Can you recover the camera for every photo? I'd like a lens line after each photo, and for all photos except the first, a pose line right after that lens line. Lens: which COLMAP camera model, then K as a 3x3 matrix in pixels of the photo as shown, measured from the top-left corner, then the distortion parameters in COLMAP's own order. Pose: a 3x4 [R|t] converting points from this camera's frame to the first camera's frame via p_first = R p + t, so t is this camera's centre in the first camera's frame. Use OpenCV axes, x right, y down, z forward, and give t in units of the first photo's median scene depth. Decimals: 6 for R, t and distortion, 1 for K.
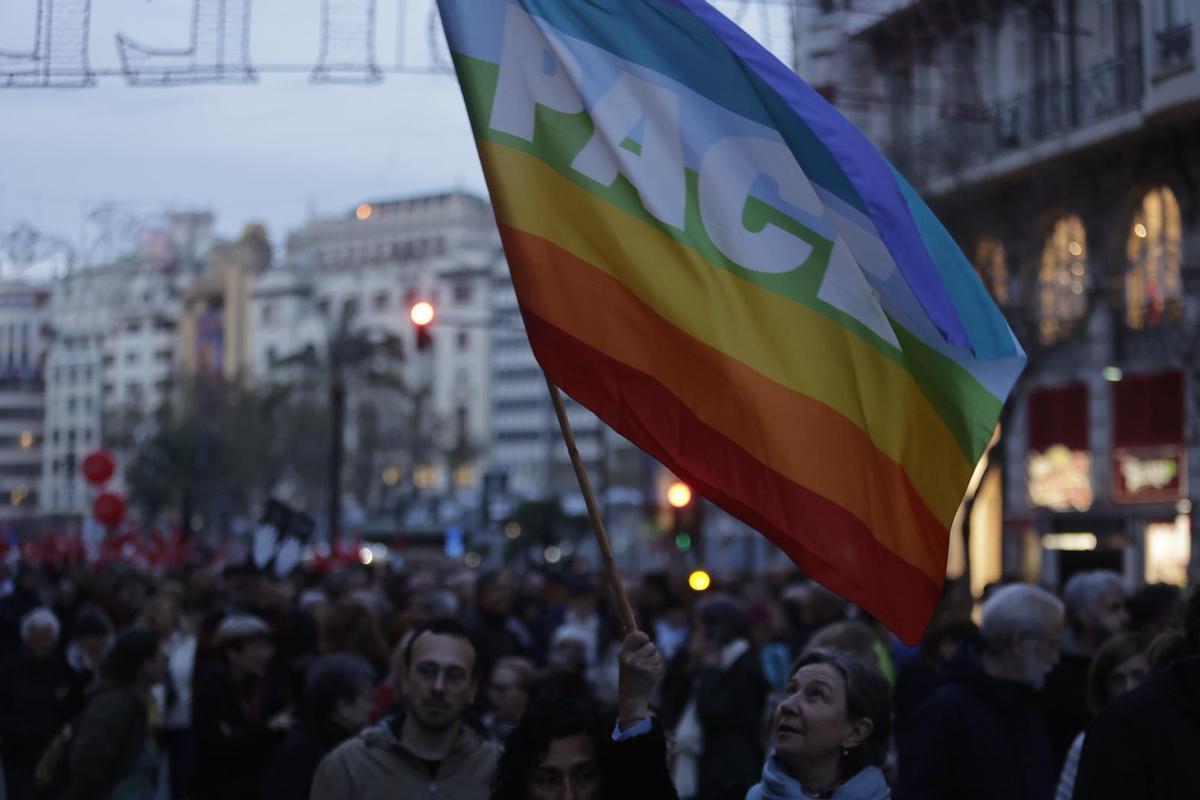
lens RADIAL K [[2476.2, 0, 600.0], [0, 2476.2, 400.0], [0, 0, 1]] dist [-0.020375, 0.116048]
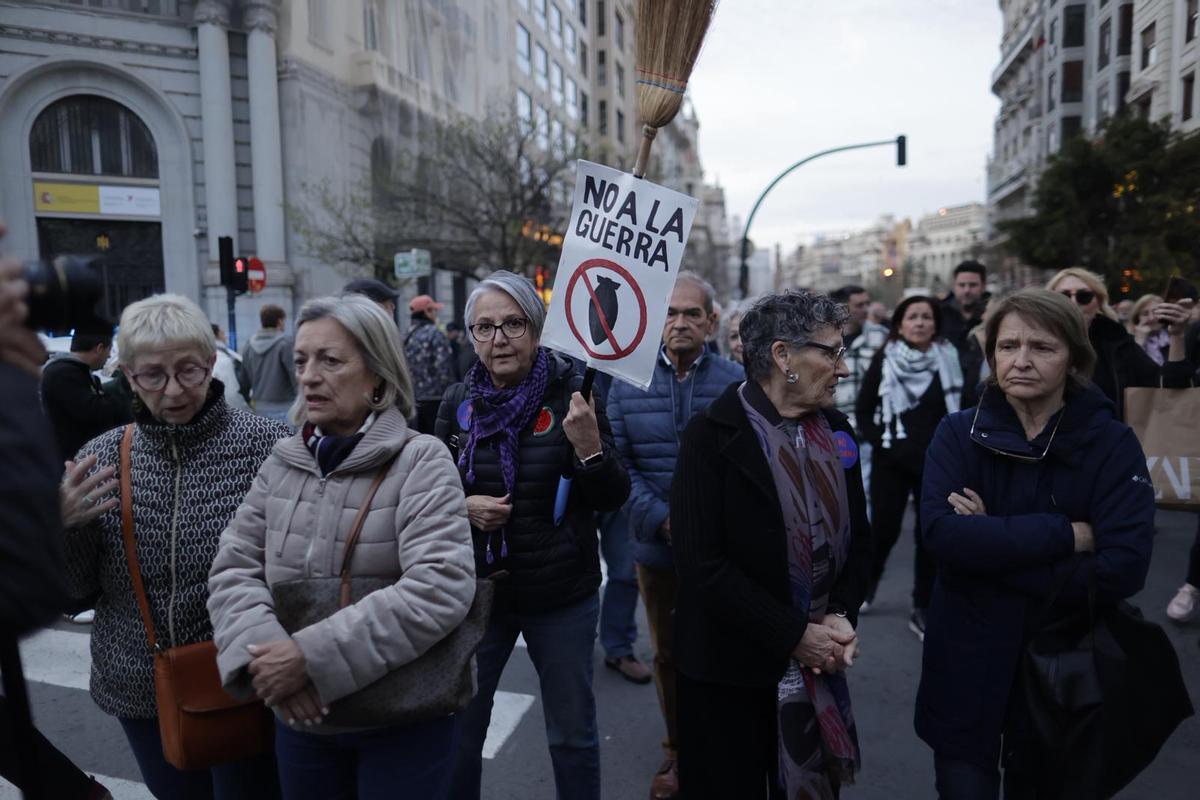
lens RADIAL K [[811.6, 0, 600.0], [0, 811.6, 400.0], [0, 0, 1]] dist [-0.057504, 0.046056]
pose [[0.875295, 0.029868, -0.482667, 0.024080], [0.045433, 0.988597, 0.143565, -0.007104], [0.481451, -0.147591, 0.863957, -0.132833]]
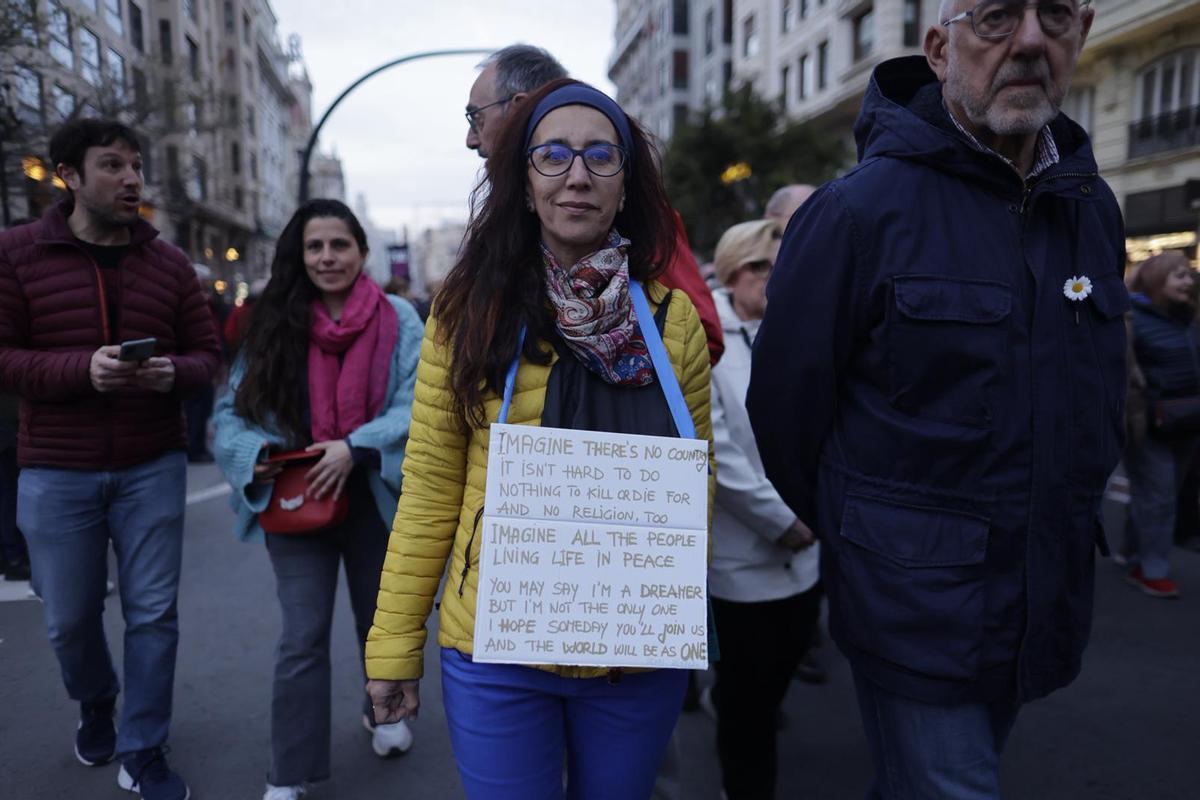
lens RADIAL K [[811.6, 0, 600.0], [0, 811.6, 400.0], [0, 0, 1]] dist [-0.057504, 0.046056]
pose [[0.998292, 0.004201, -0.058272, 0.020414], [0.006061, 0.984583, 0.174811, -0.004838], [0.058108, -0.174866, 0.982876, -0.106801]]
